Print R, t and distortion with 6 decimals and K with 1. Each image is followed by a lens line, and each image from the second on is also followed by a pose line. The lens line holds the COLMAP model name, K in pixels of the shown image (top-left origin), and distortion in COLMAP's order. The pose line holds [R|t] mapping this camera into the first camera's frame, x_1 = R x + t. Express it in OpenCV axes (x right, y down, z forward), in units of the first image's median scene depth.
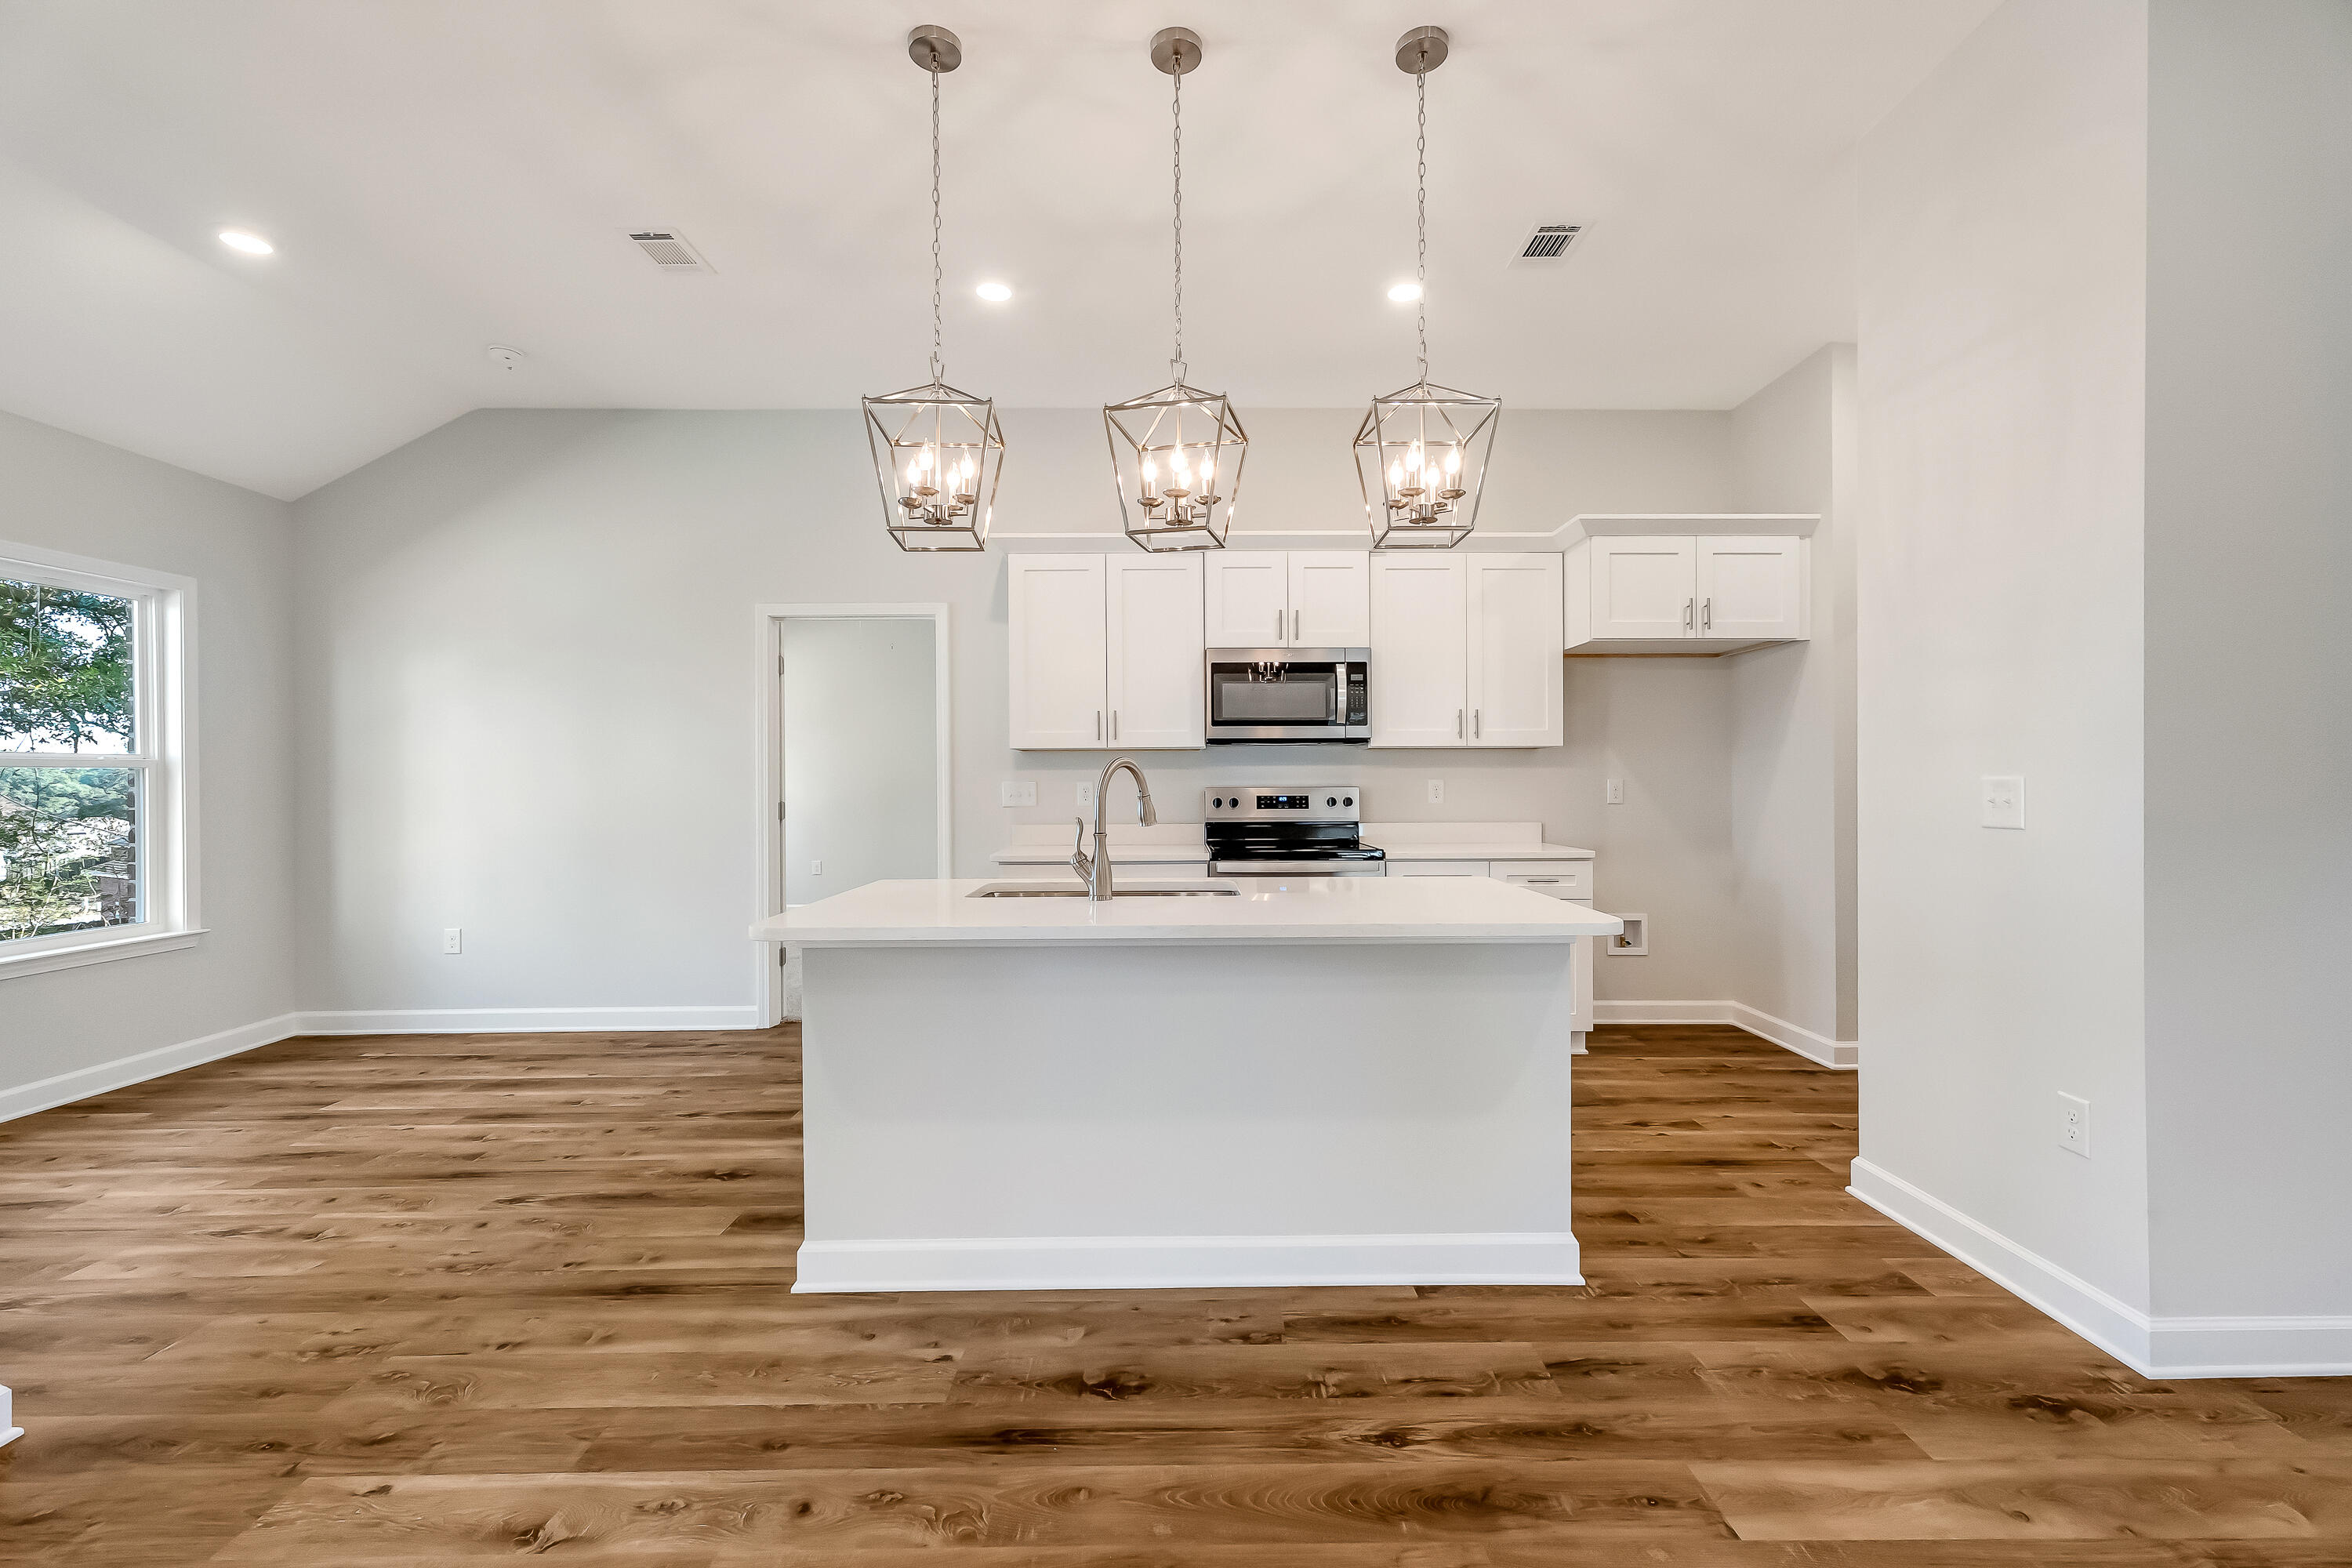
lens RADIAL K [[986.4, 0, 1186.0], [0, 986.4, 781.7], [0, 0, 1]] dist [0.005417, 0.000213]
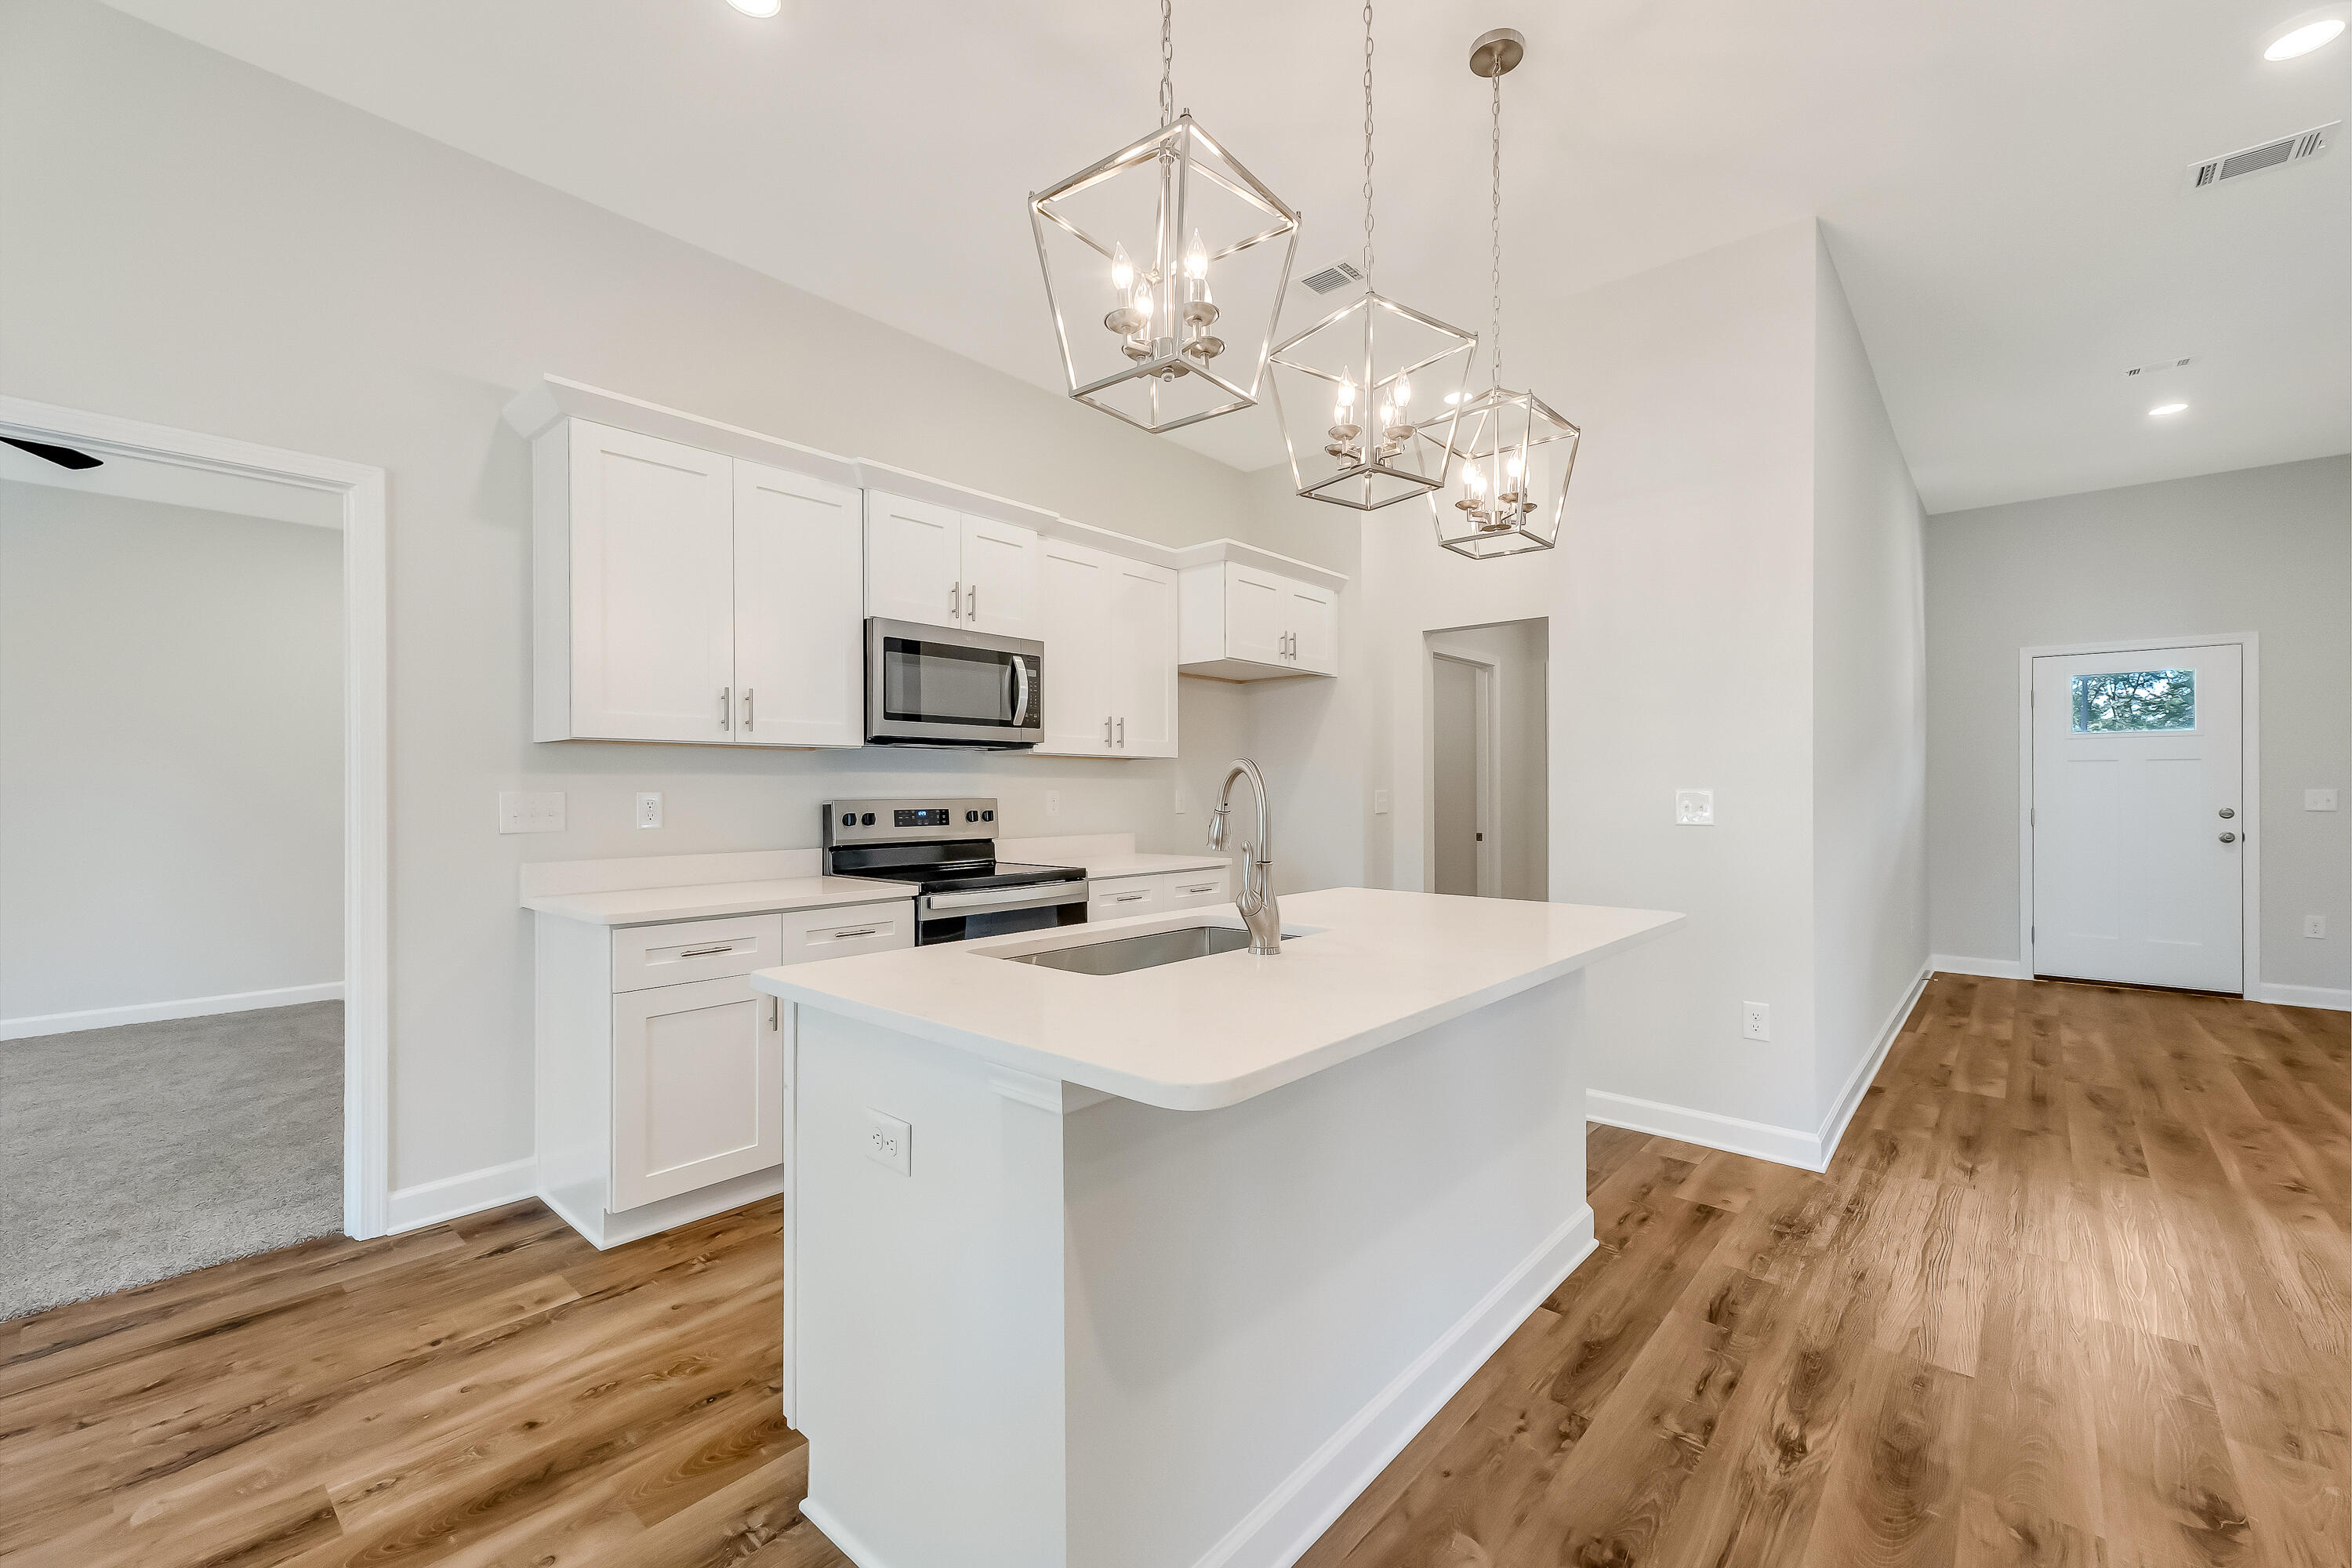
lens RADIAL K [[976.8, 0, 1176.0], [0, 976.8, 784.0], [0, 0, 1]] dist [0.001378, 0.000332]
pose [[0.667802, 0.007666, 0.744299, -0.472202], [0.000018, 0.999947, -0.010315, 0.001919], [-0.744339, 0.006902, 0.667766, 0.398119]]
